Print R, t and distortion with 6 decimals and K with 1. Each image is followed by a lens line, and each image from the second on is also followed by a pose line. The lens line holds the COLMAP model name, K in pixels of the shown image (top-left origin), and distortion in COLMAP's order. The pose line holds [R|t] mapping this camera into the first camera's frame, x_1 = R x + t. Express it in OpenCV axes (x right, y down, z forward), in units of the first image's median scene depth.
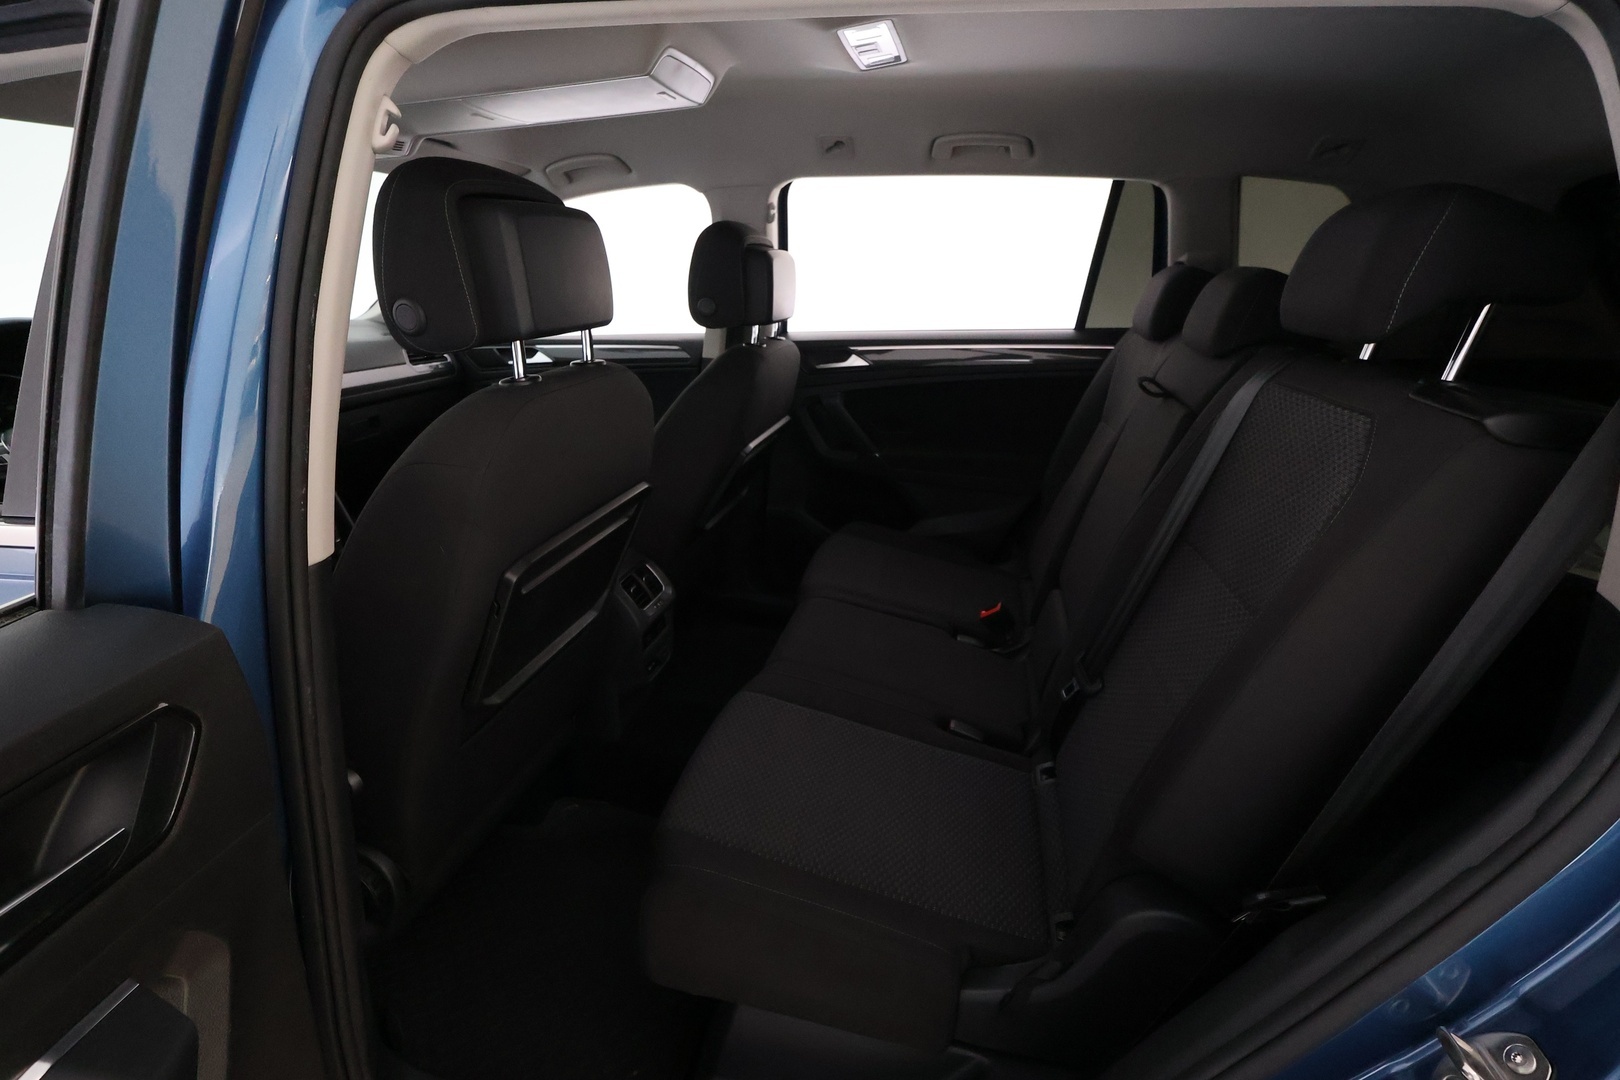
lens RADIAL K [[719.9, 0, 810.0], [0, 719.9, 540.0], [0, 0, 1]] dist [-0.014926, -0.000024]
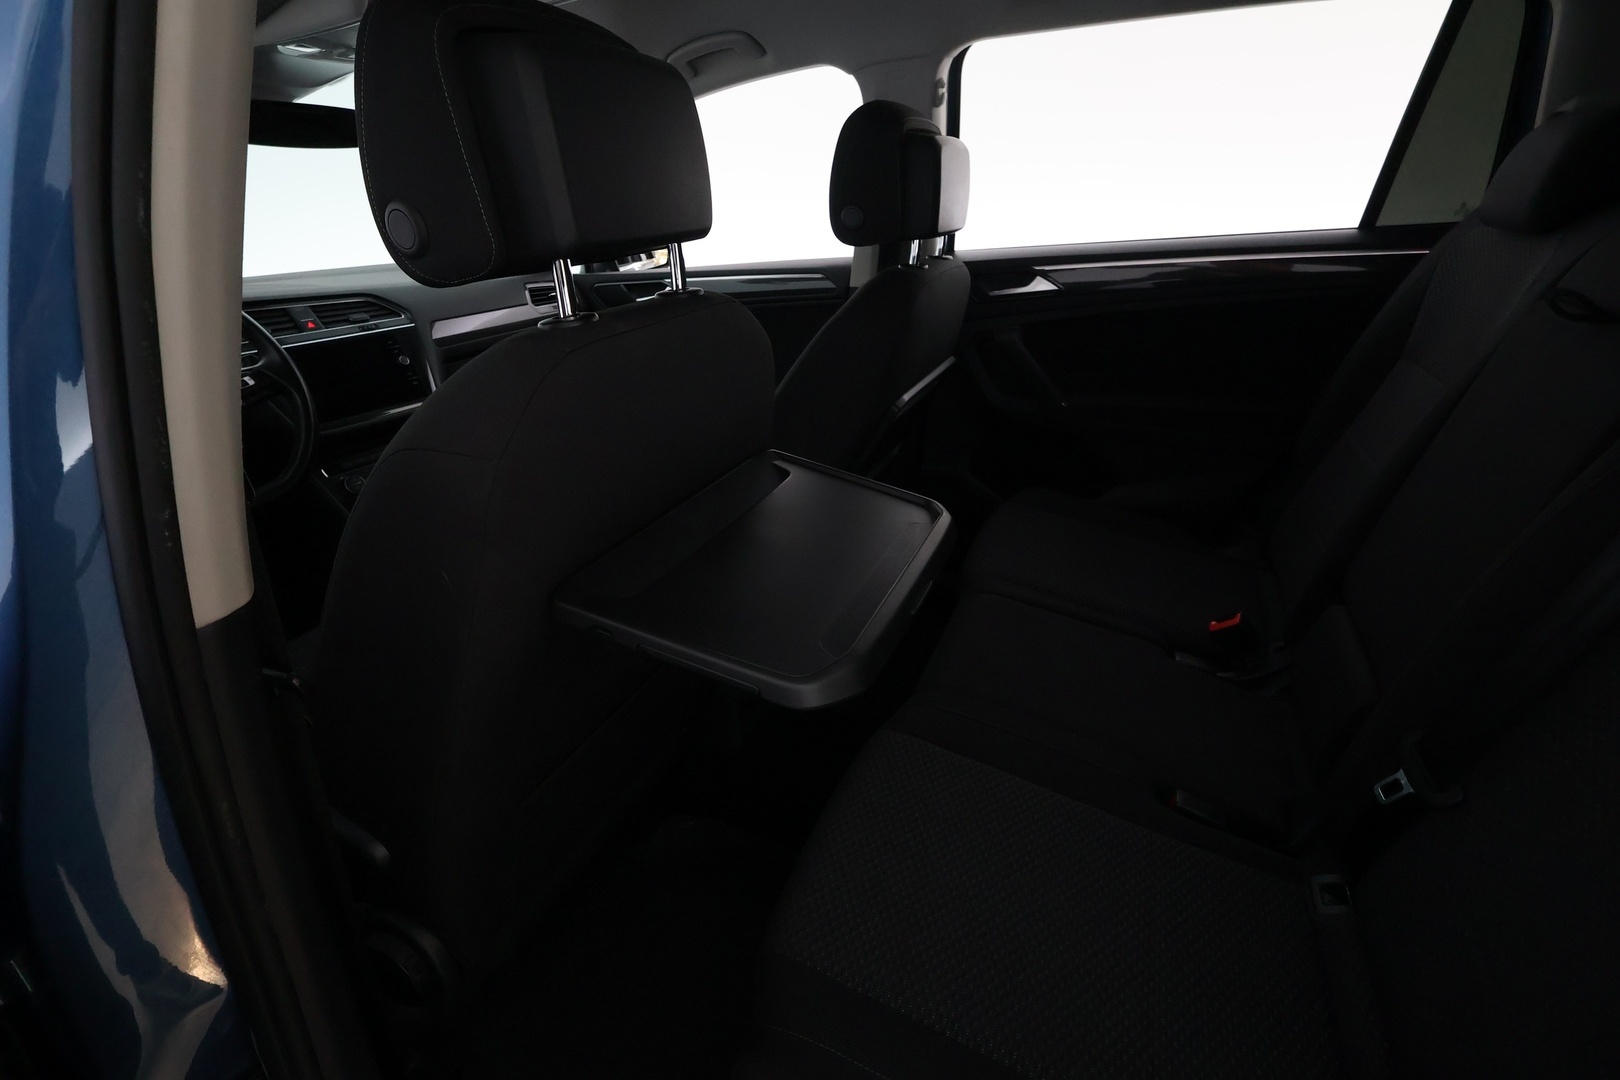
lens RADIAL K [[728.3, 0, 810.0], [0, 728.3, 540.0], [0, 0, 1]] dist [-0.007652, -0.000209]
pose [[0.978751, 0.034602, -0.202111, -0.016064], [-0.017979, 0.996344, 0.083513, -0.036623], [0.204262, -0.078105, 0.975795, 0.172101]]
